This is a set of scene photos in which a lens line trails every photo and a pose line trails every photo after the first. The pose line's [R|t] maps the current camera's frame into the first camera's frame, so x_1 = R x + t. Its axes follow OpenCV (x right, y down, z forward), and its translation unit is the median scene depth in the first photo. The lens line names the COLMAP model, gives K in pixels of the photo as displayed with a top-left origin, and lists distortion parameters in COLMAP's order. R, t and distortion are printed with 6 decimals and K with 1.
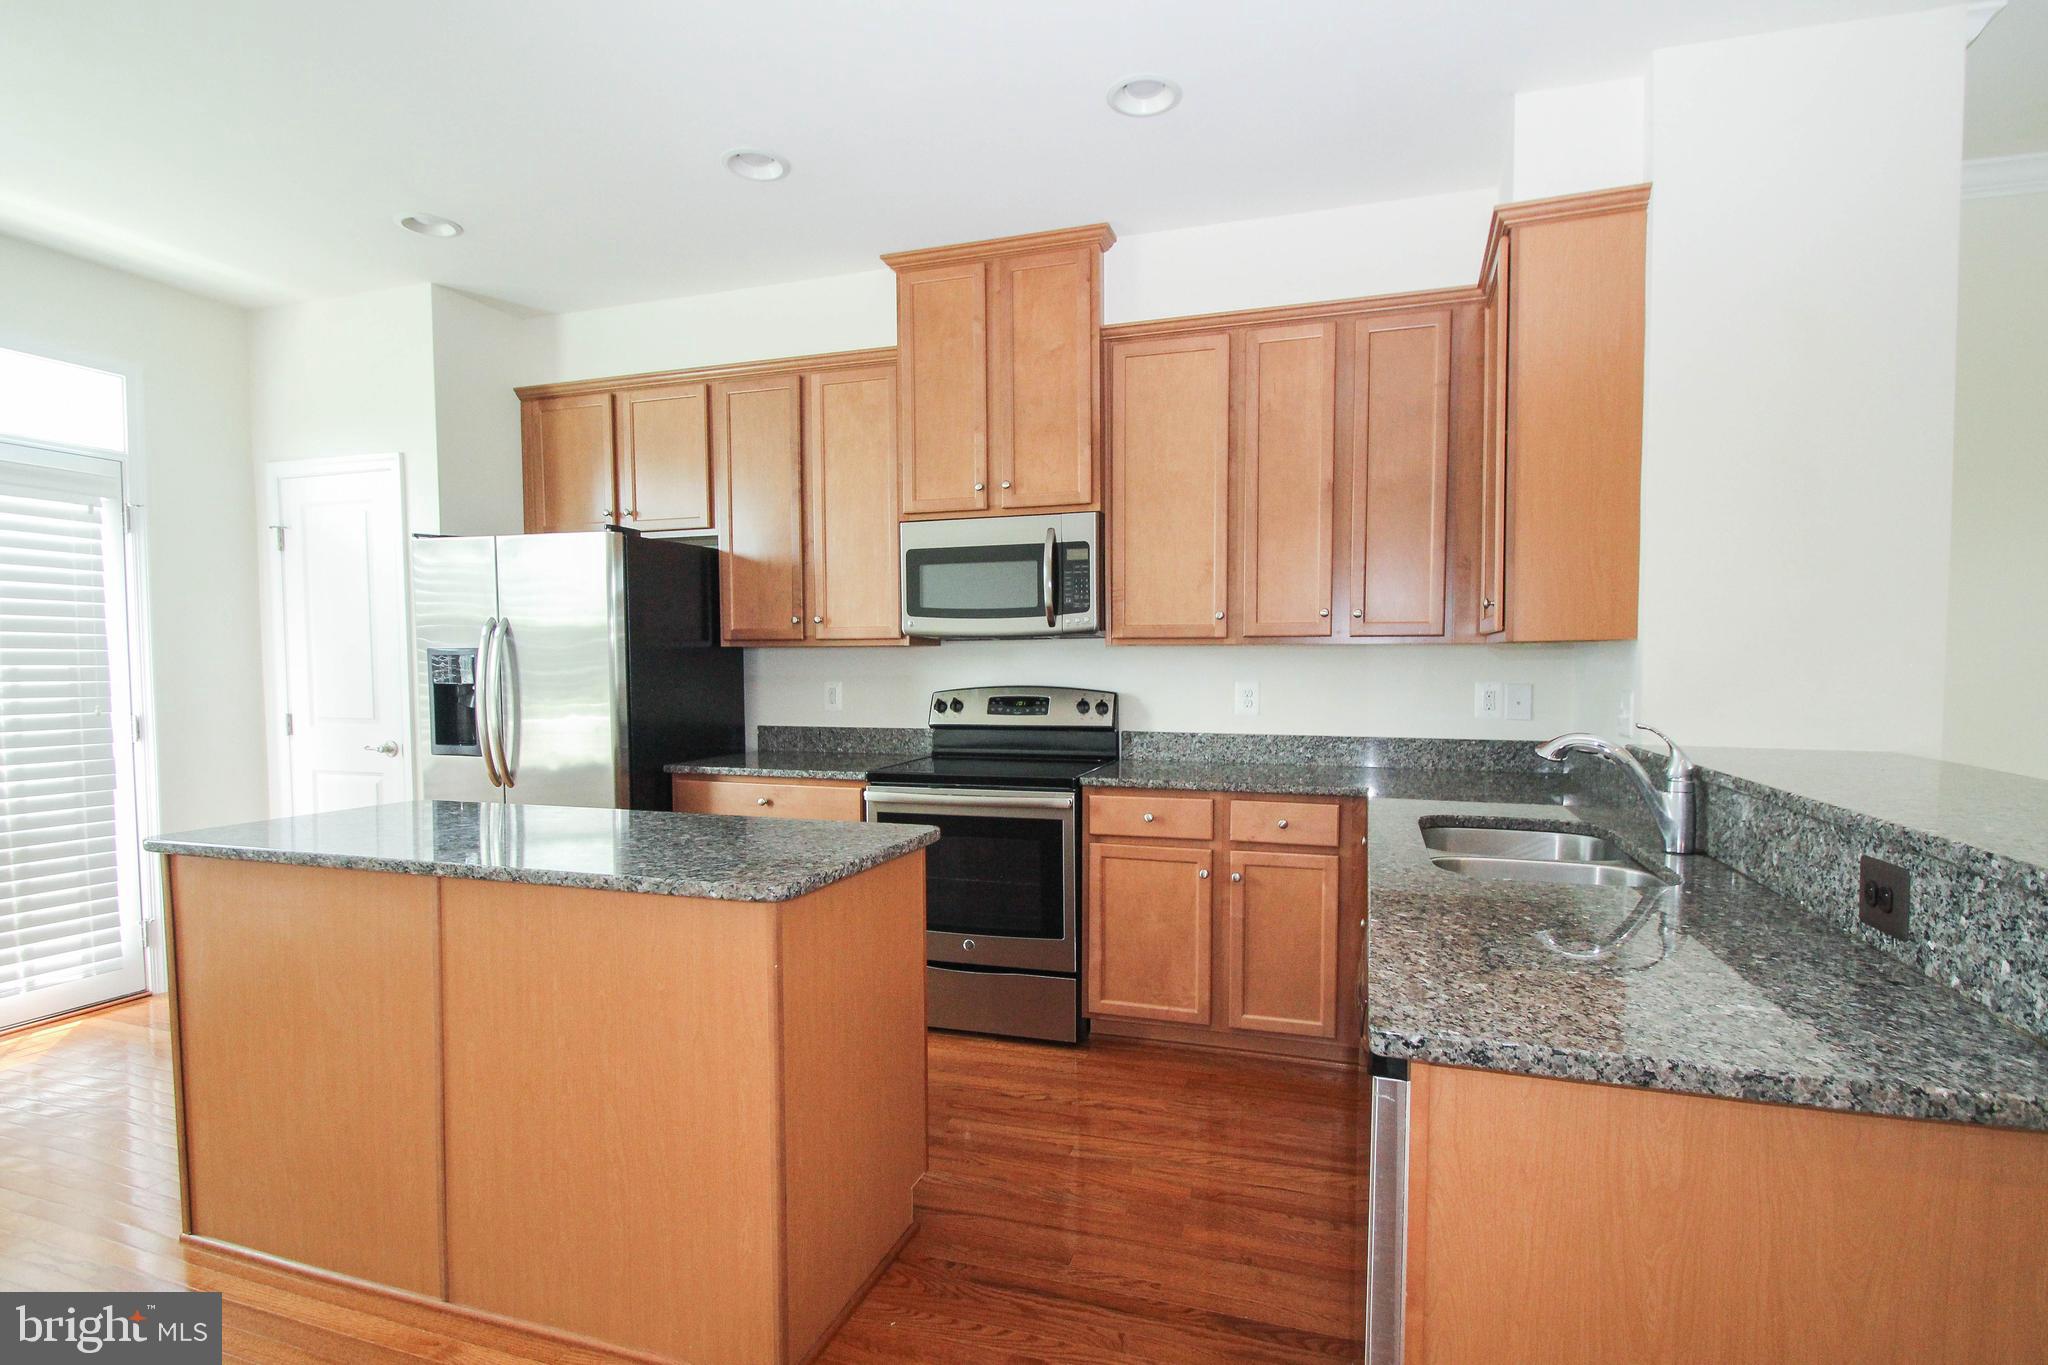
lens RADIAL K [[989.8, 0, 1025.3], [0, 989.8, 701.1], [0, 0, 1]] dist [-0.018928, -0.000098]
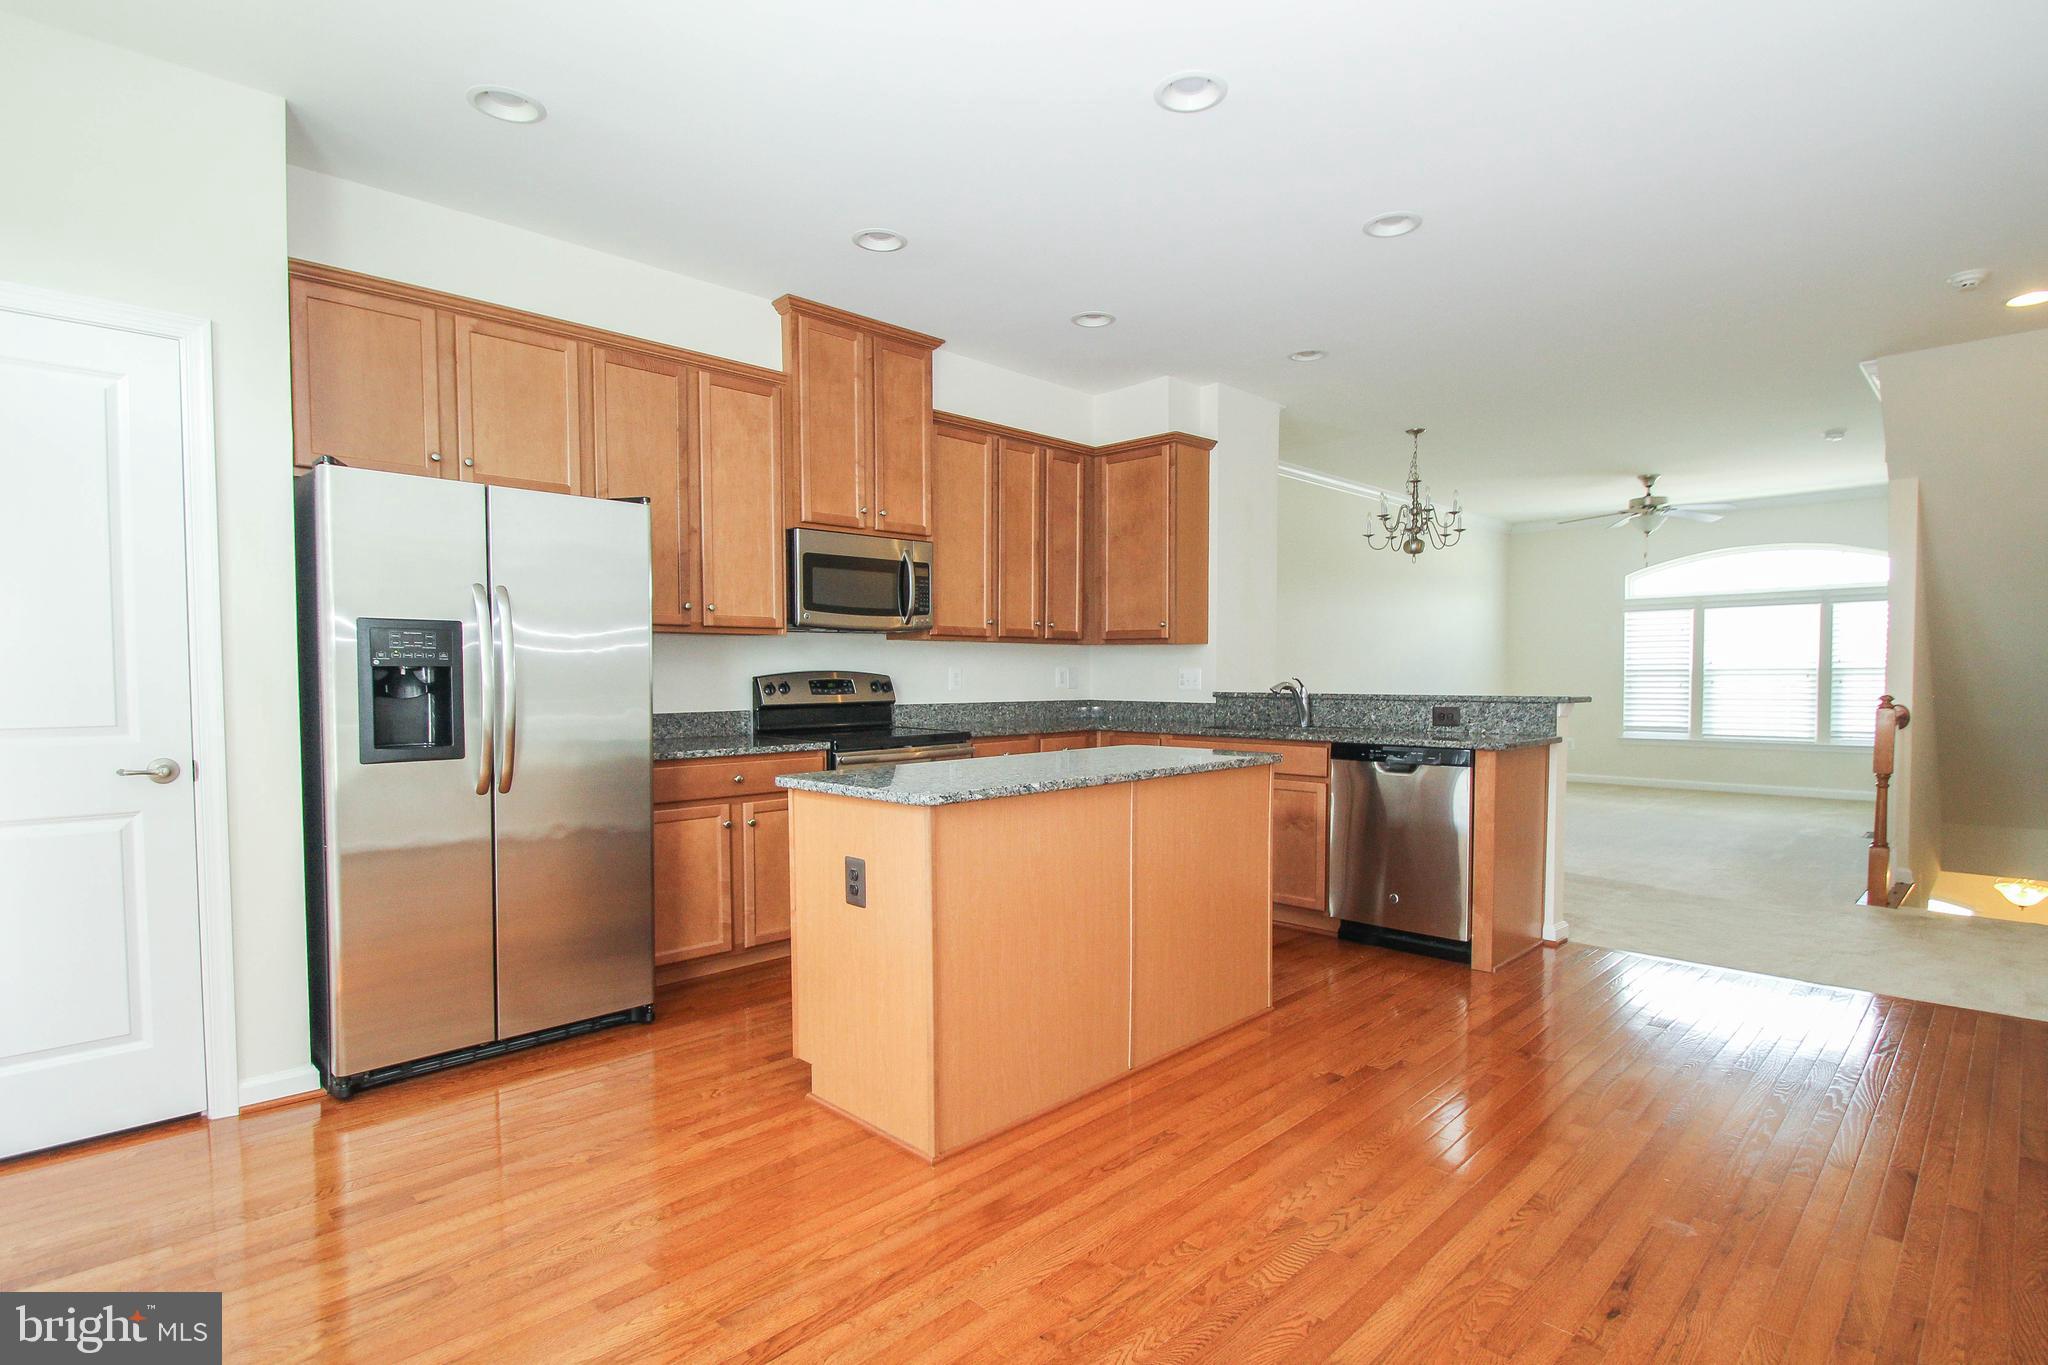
lens RADIAL K [[989.8, 0, 1009.3], [0, 989.8, 682.7], [0, 0, 1]] dist [-0.018928, -0.000098]
pose [[0.474340, -0.009773, 0.880287, -1.028264], [0.037990, 0.999234, -0.009377, 0.020050], [-0.879521, 0.037890, 0.474348, 0.243427]]
